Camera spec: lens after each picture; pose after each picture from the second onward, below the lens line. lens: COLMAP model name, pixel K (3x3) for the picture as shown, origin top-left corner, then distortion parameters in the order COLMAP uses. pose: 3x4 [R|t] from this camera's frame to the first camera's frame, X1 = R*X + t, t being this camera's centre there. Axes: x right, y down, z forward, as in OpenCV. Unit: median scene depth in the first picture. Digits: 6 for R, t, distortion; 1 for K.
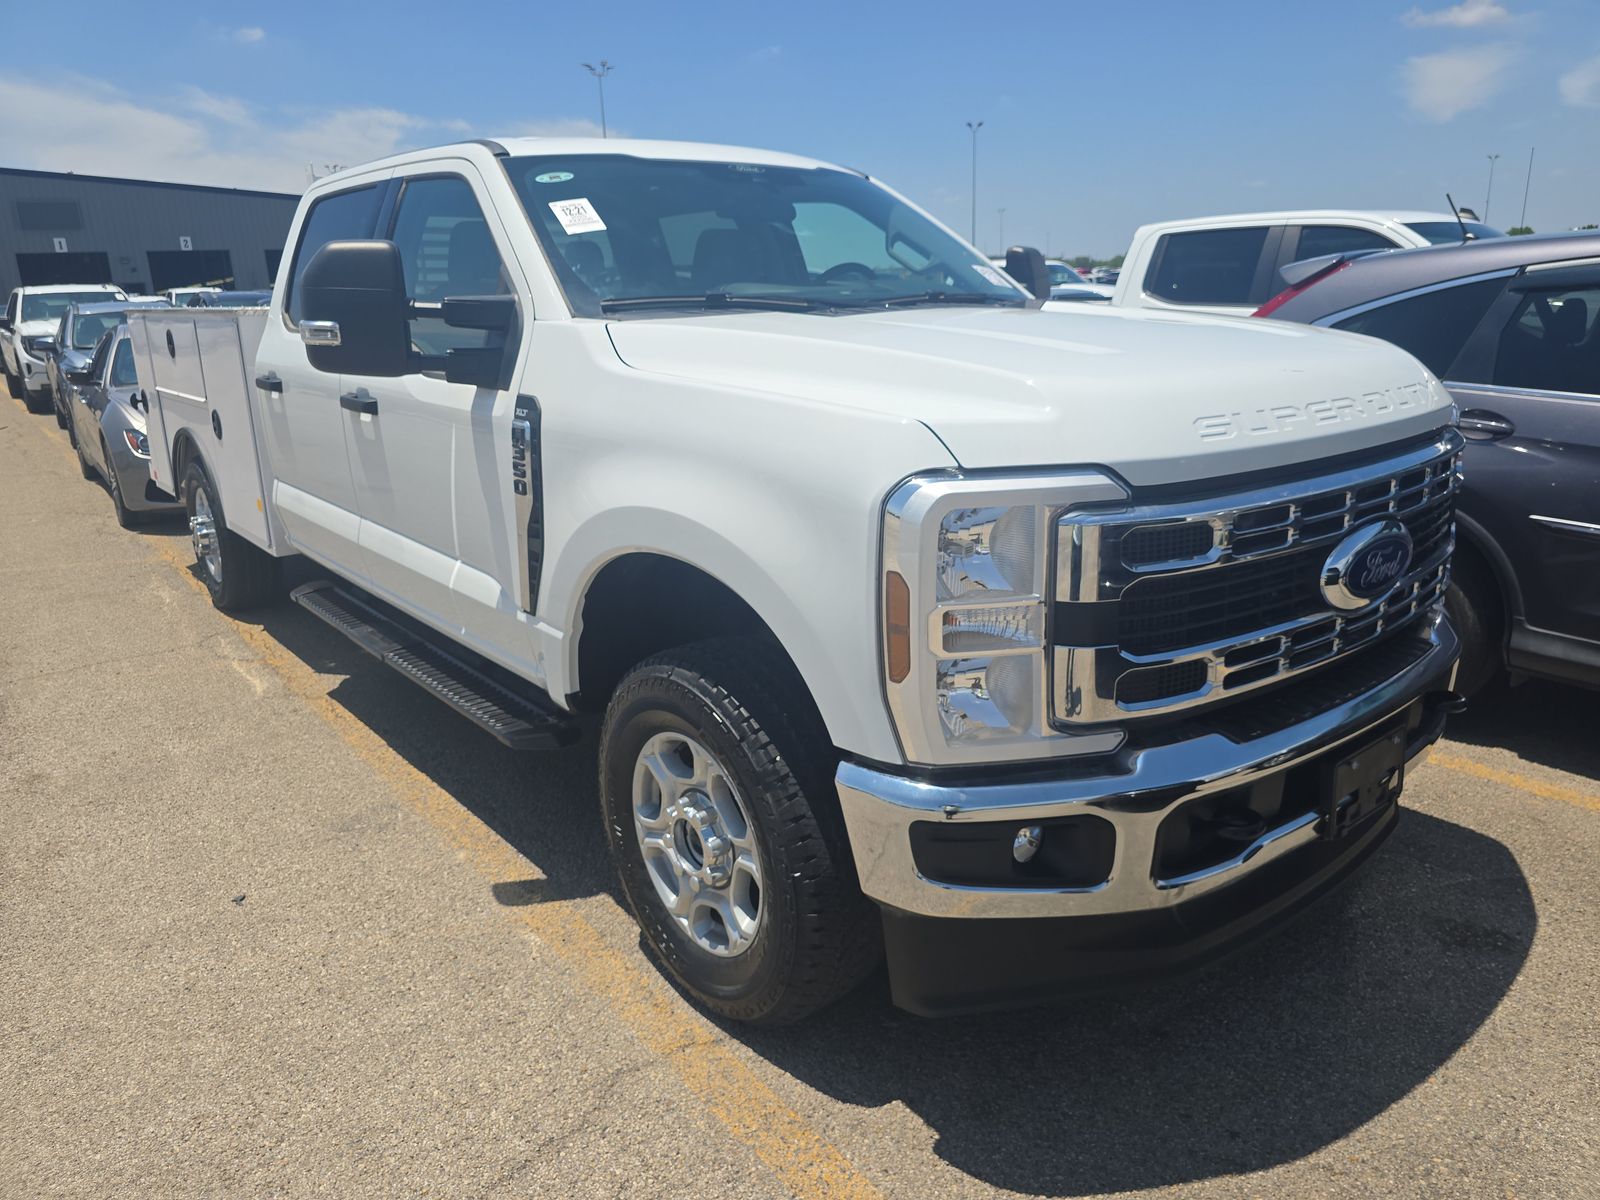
lens RADIAL K [[1085.8, 0, 789.8], [0, 1085.8, 593.3], [0, 0, 1]] dist [0.042386, -0.042619]
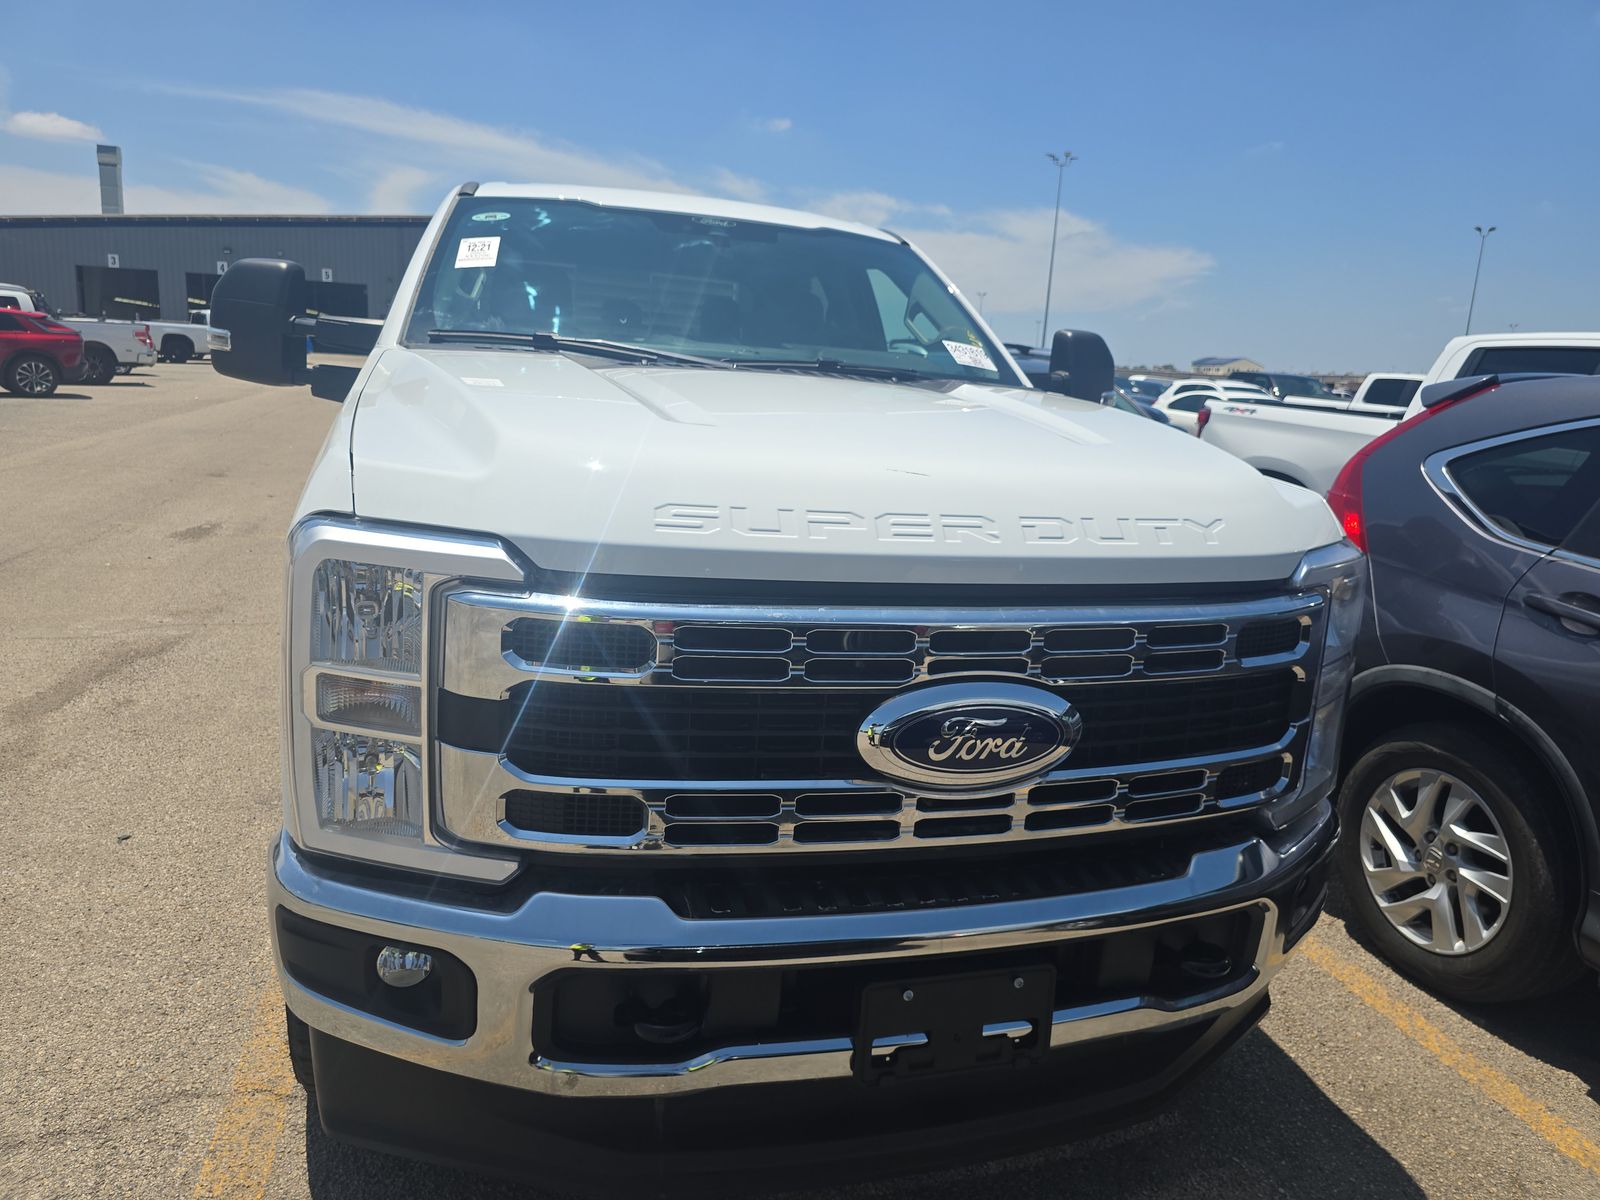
lens RADIAL K [[1085.8, 0, 796.7], [0, 1085.8, 589.9], [0, 0, 1]] dist [0.042386, -0.042619]
pose [[0.921633, 0.164407, -0.351516, 0.657420], [-0.189234, 0.981226, -0.037221, -0.073622], [0.338797, 0.100823, 0.935442, 0.241104]]
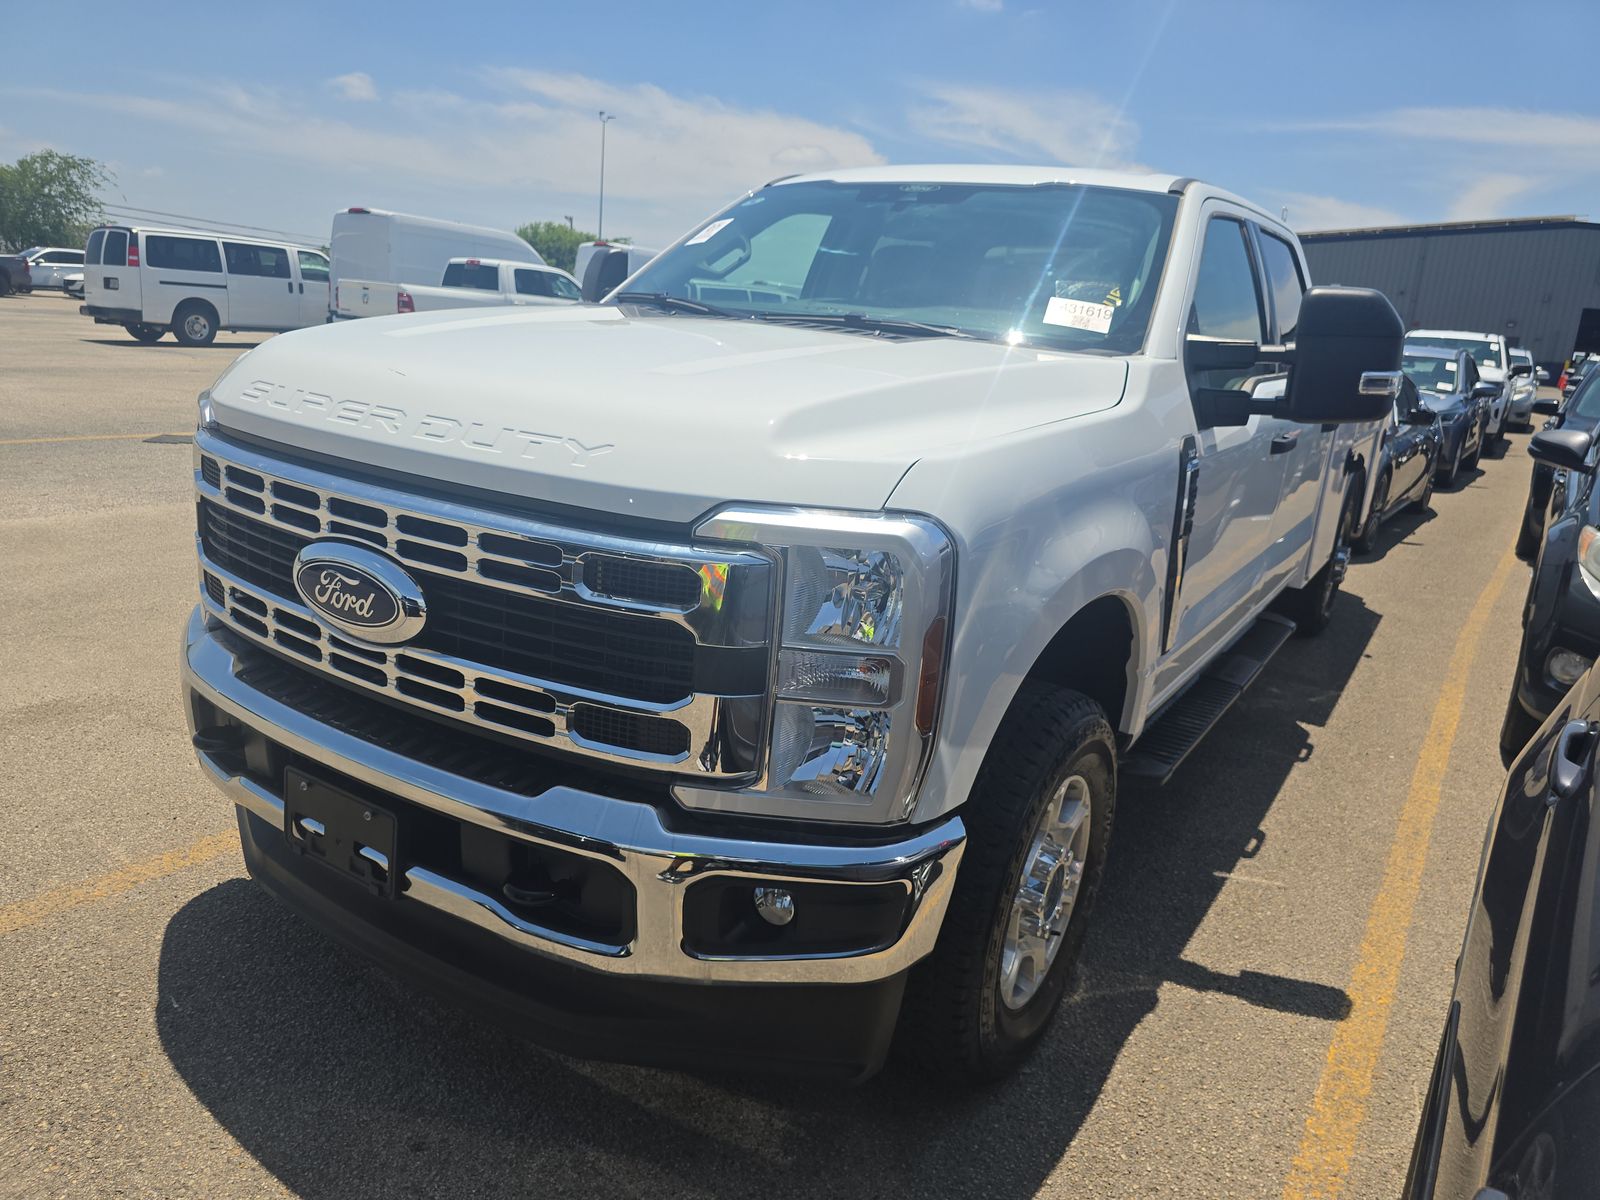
lens RADIAL K [[1085.8, 0, 794.8], [0, 1085.8, 601.5], [0, 0, 1]] dist [0.042386, -0.042619]
pose [[0.294792, 0.290328, -0.910389, 1.443299], [-0.329548, 0.925165, 0.188330, -0.305693], [0.896937, 0.244499, 0.368408, 0.983082]]
